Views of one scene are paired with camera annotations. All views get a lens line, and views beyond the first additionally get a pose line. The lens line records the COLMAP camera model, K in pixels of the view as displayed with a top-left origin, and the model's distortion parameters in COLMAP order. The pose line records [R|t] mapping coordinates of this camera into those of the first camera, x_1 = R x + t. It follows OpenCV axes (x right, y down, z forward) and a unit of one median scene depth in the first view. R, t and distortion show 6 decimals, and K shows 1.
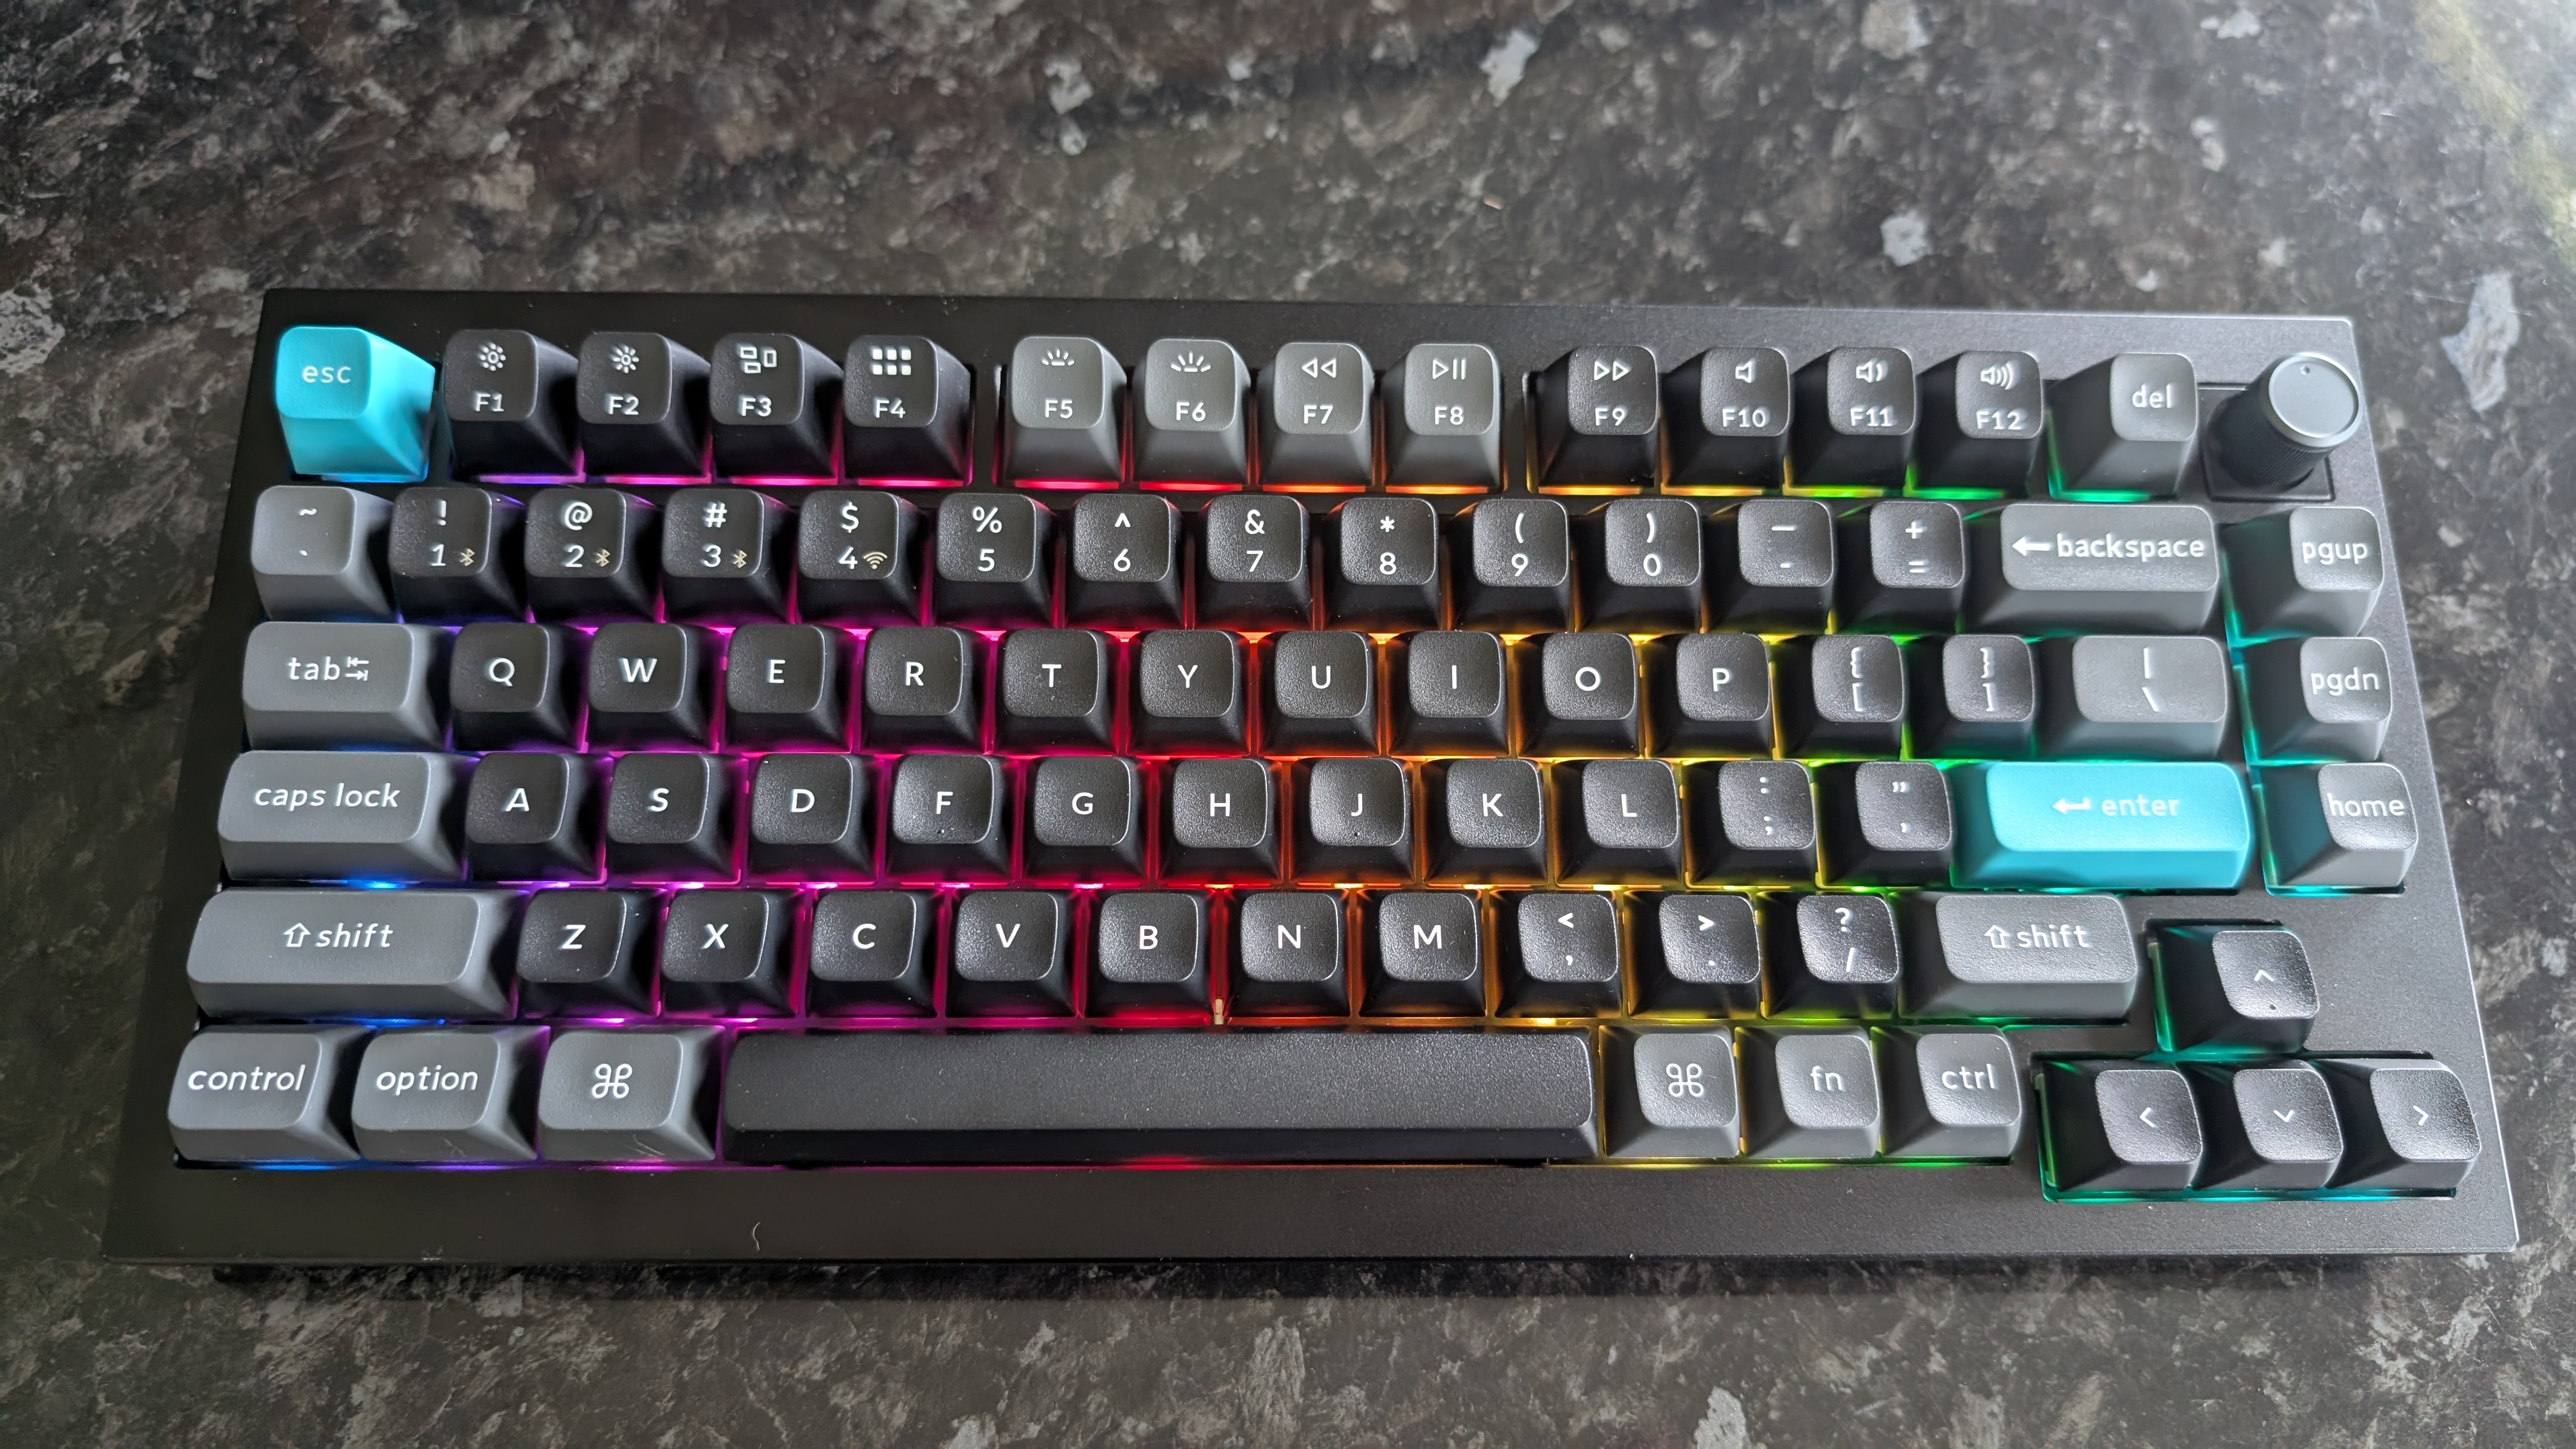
lens RADIAL K [[1990.4, 0, 1288.0], [0, 1990.4, 724.5], [0, 0, 1]] dist [-0.028672, 0.013419]
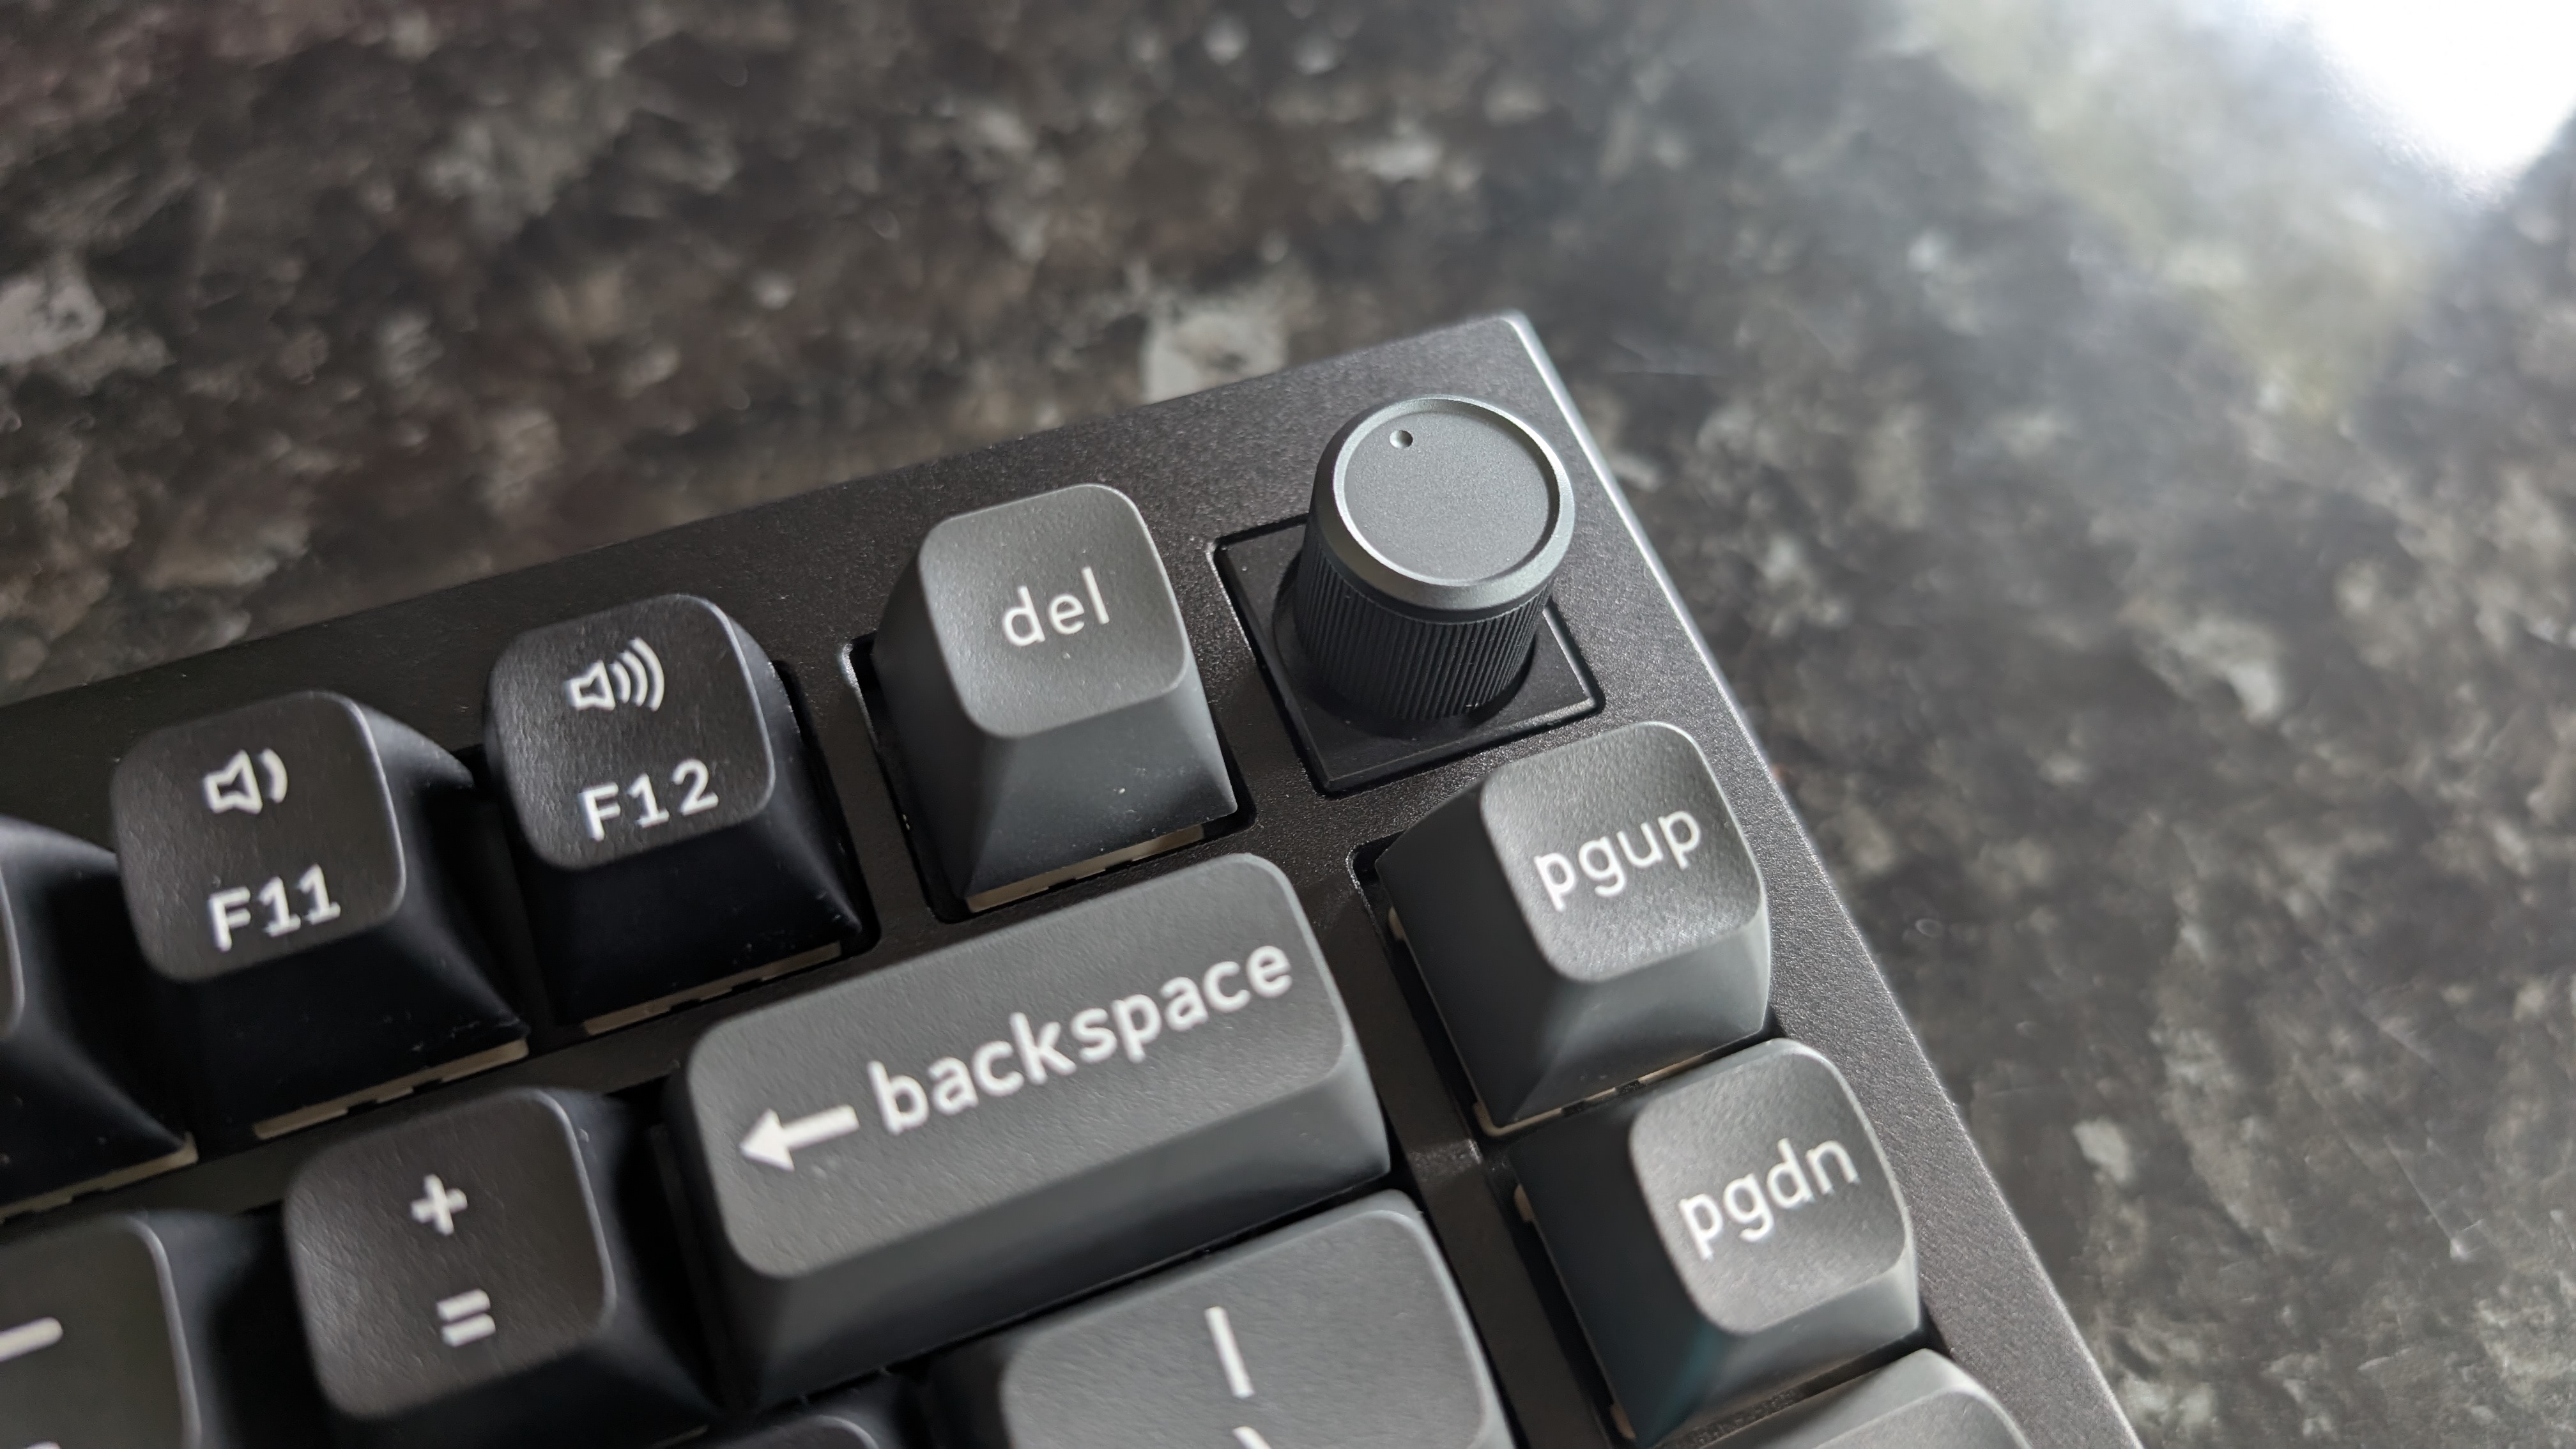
lens RADIAL K [[2243.4, 0, 1288.0], [0, 2243.4, 724.5], [0, 0, 1]] dist [-0.030393, 0.012425]
pose [[0.923400, -0.299158, 0.240492, 0.247847], [0.337744, 0.930954, -0.138760, -0.047927], [-0.182376, 0.209356, 0.960682, 0.394470]]
